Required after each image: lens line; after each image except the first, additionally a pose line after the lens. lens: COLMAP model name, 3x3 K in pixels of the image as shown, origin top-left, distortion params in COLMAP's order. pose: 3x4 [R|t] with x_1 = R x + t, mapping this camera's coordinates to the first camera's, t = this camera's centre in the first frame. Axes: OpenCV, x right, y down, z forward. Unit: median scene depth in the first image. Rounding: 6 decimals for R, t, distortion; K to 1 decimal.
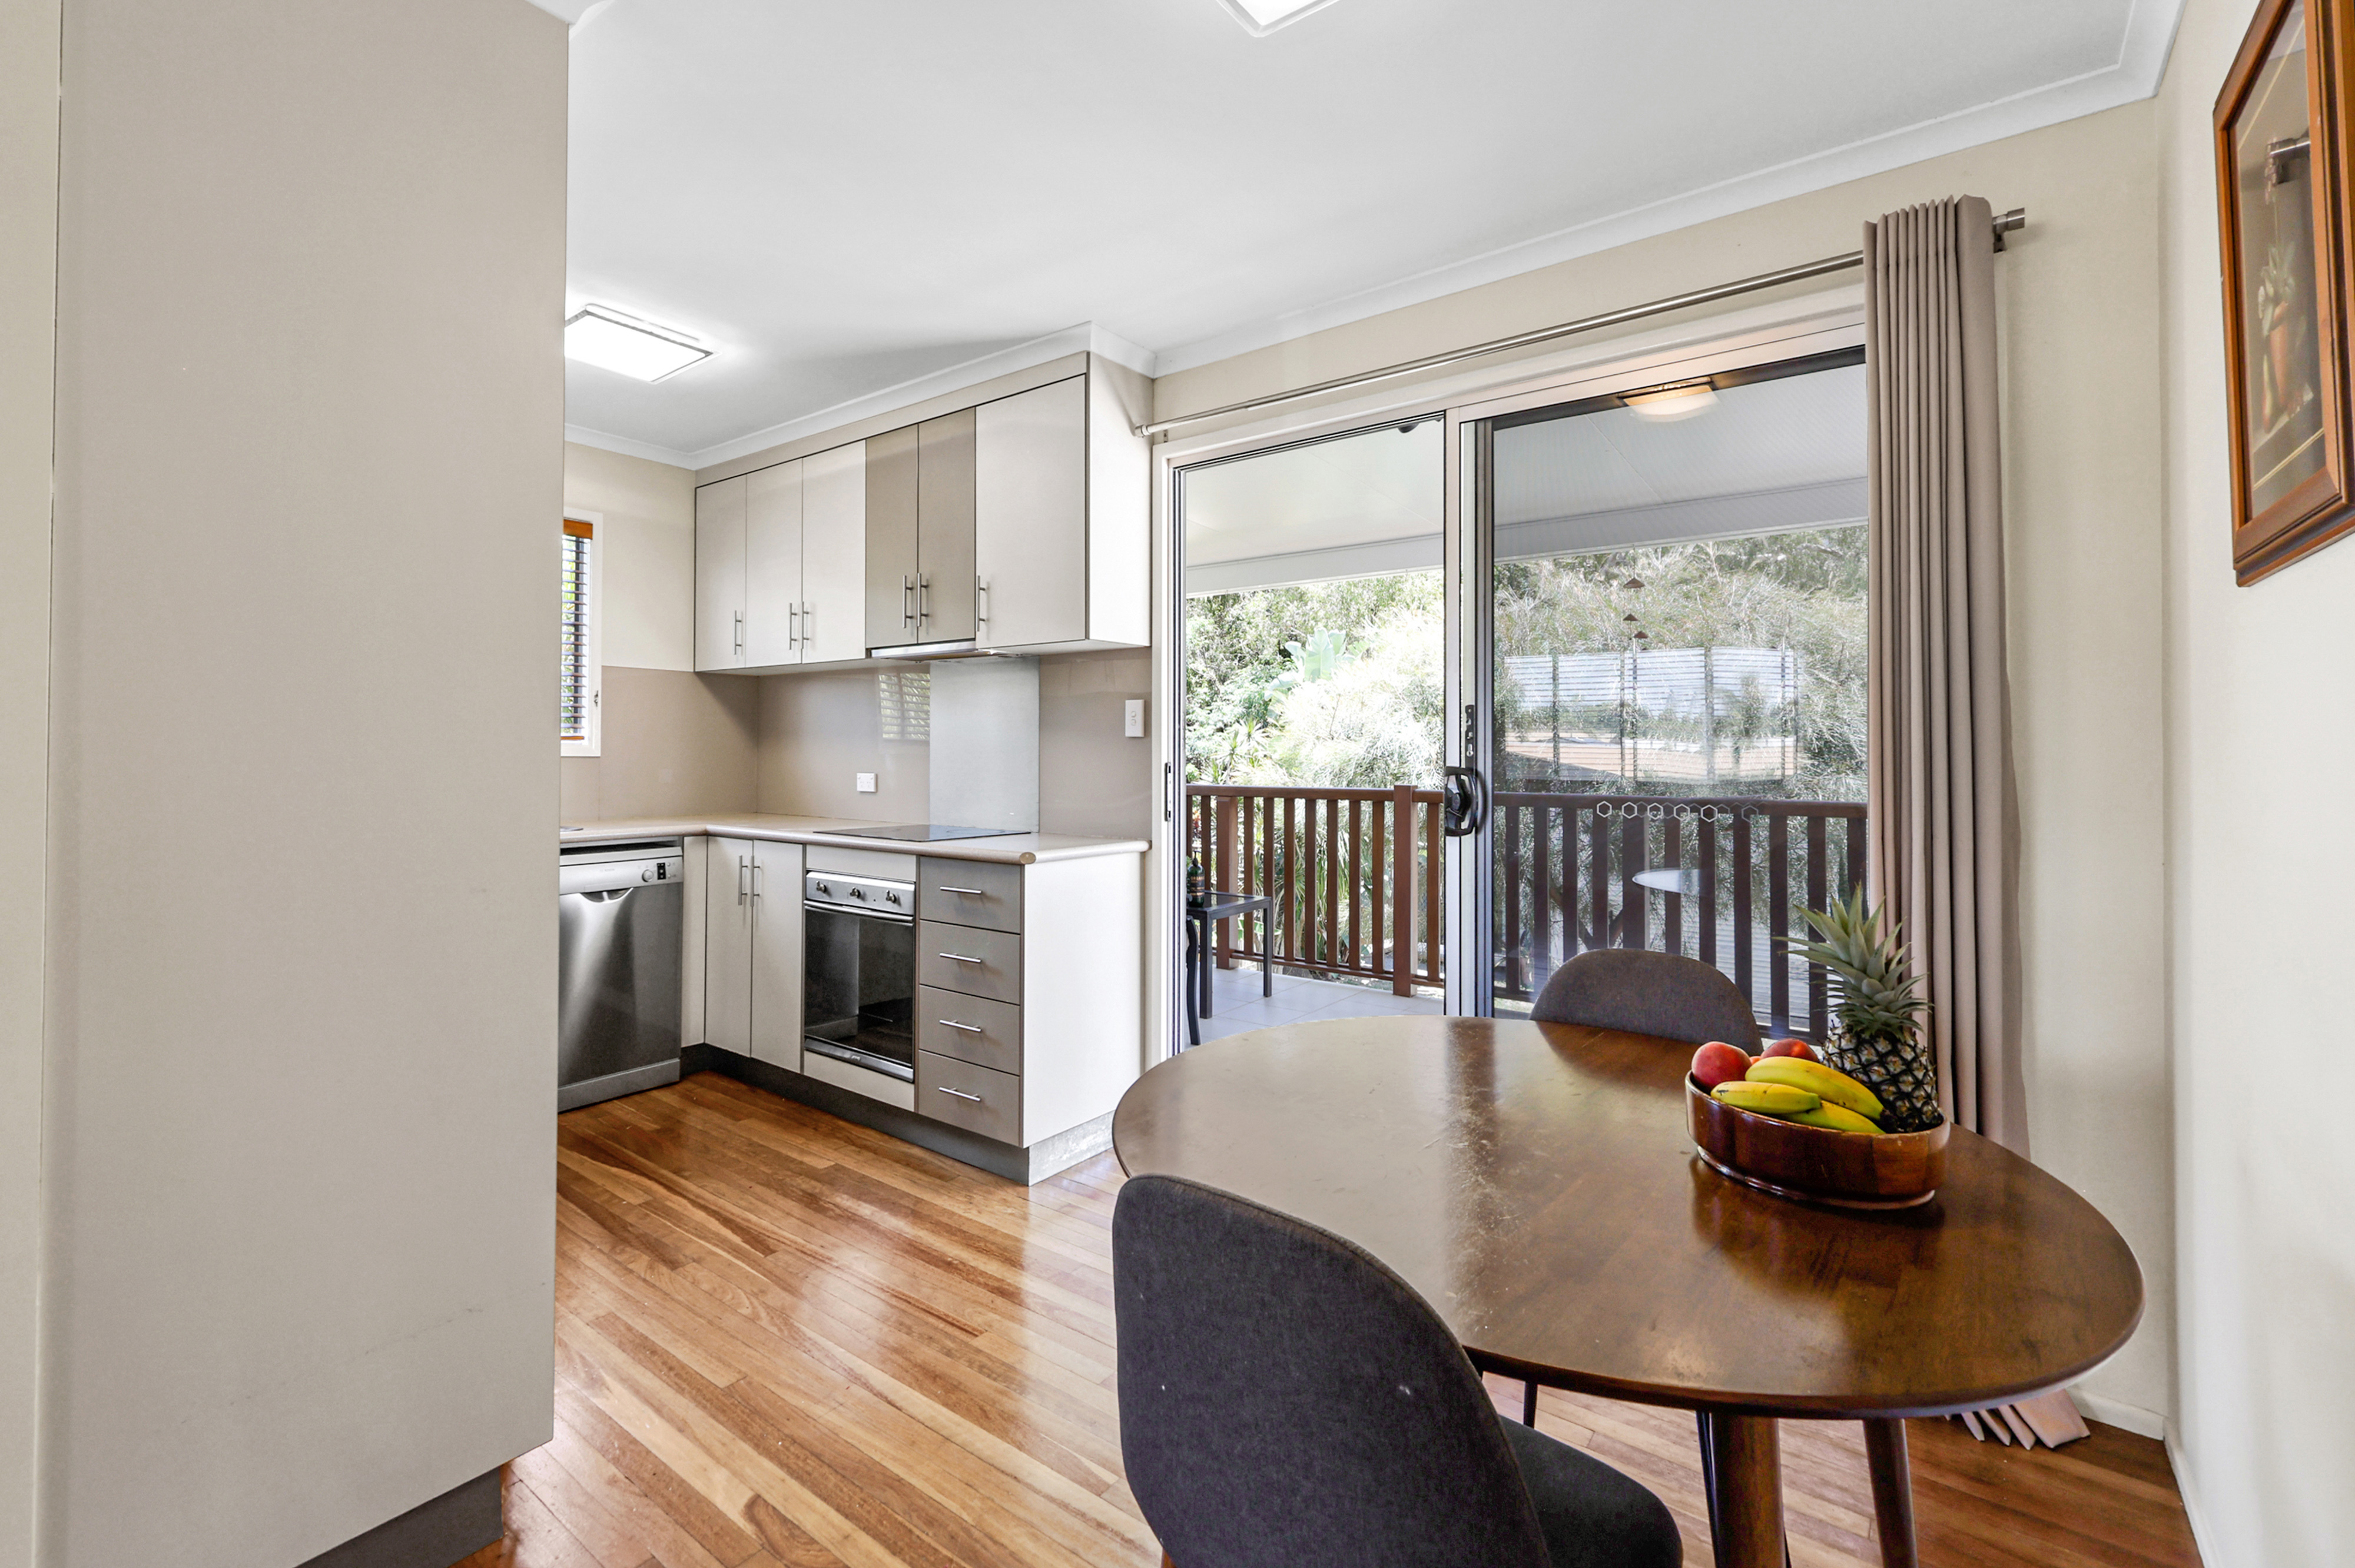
lens RADIAL K [[990.5, 0, 1171.3], [0, 990.5, 730.0], [0, 0, 1]] dist [-0.012742, -0.000181]
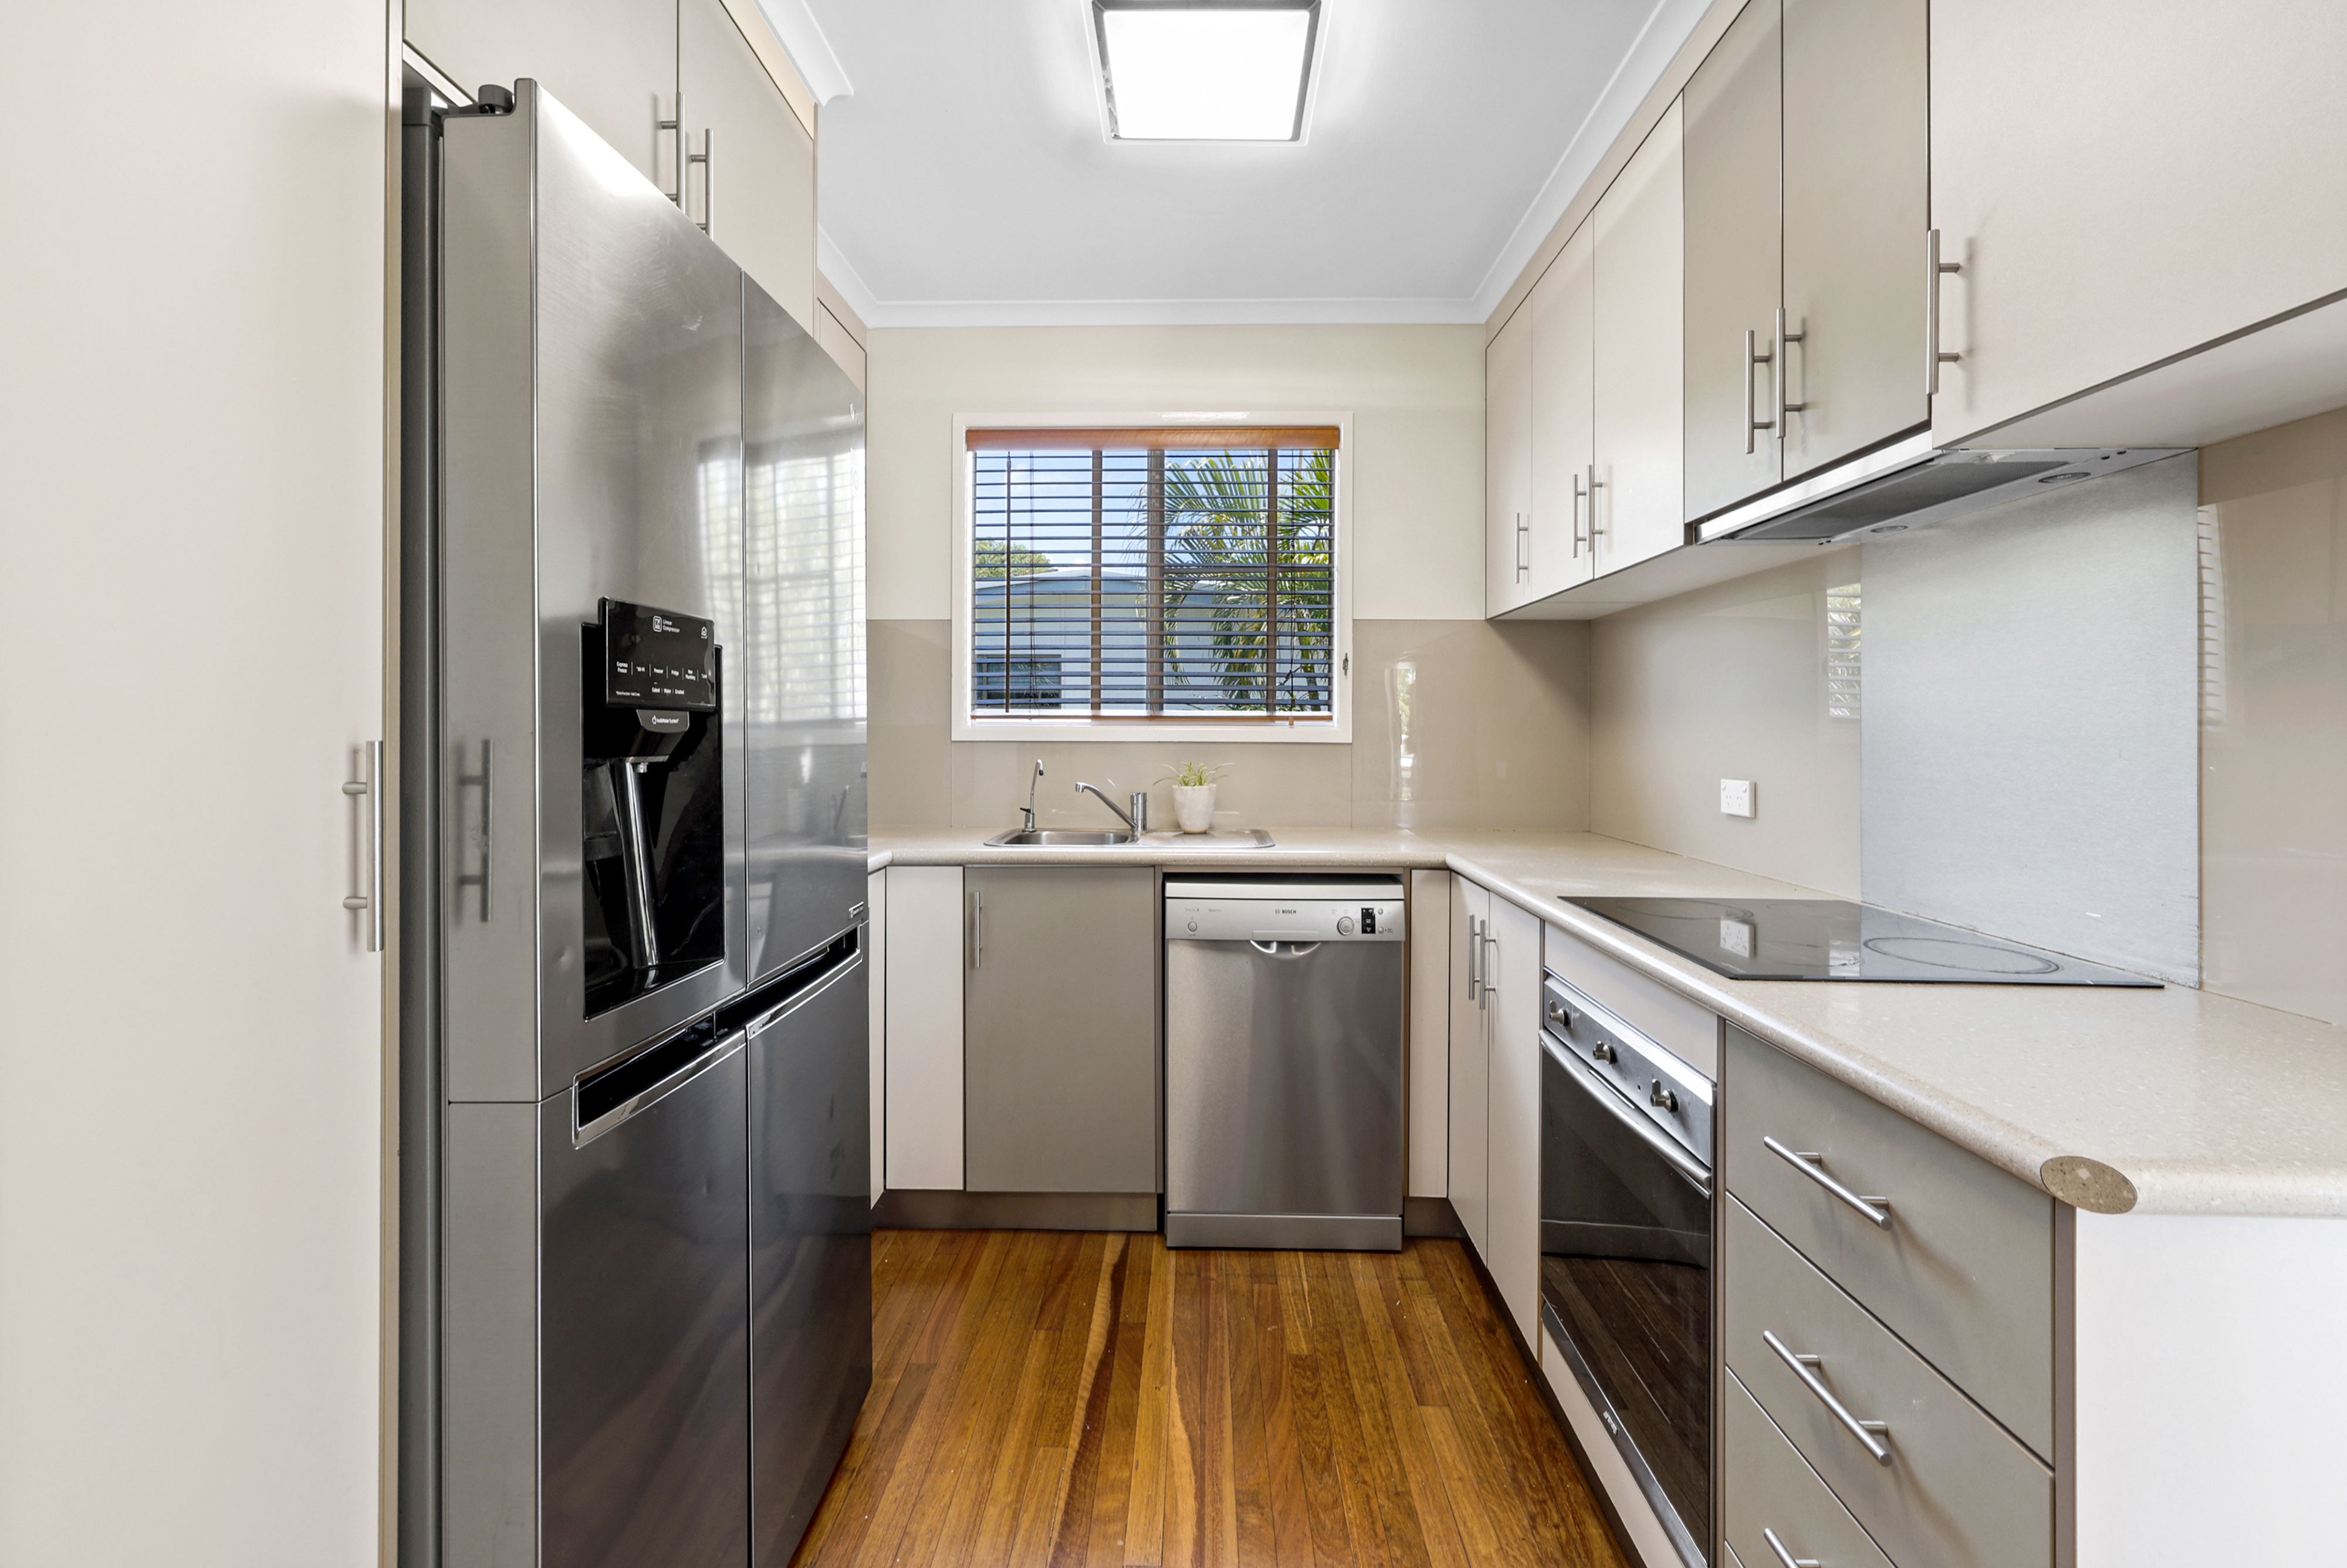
lens RADIAL K [[987.1, 0, 1167.3], [0, 987.1, 730.2], [0, 0, 1]] dist [-0.012742, -0.000181]
pose [[0.570739, -0.000241, -0.821132, -0.060544], [0.016386, 0.999804, 0.011096, 0.008480], [0.820968, -0.019787, 0.570631, 0.525429]]
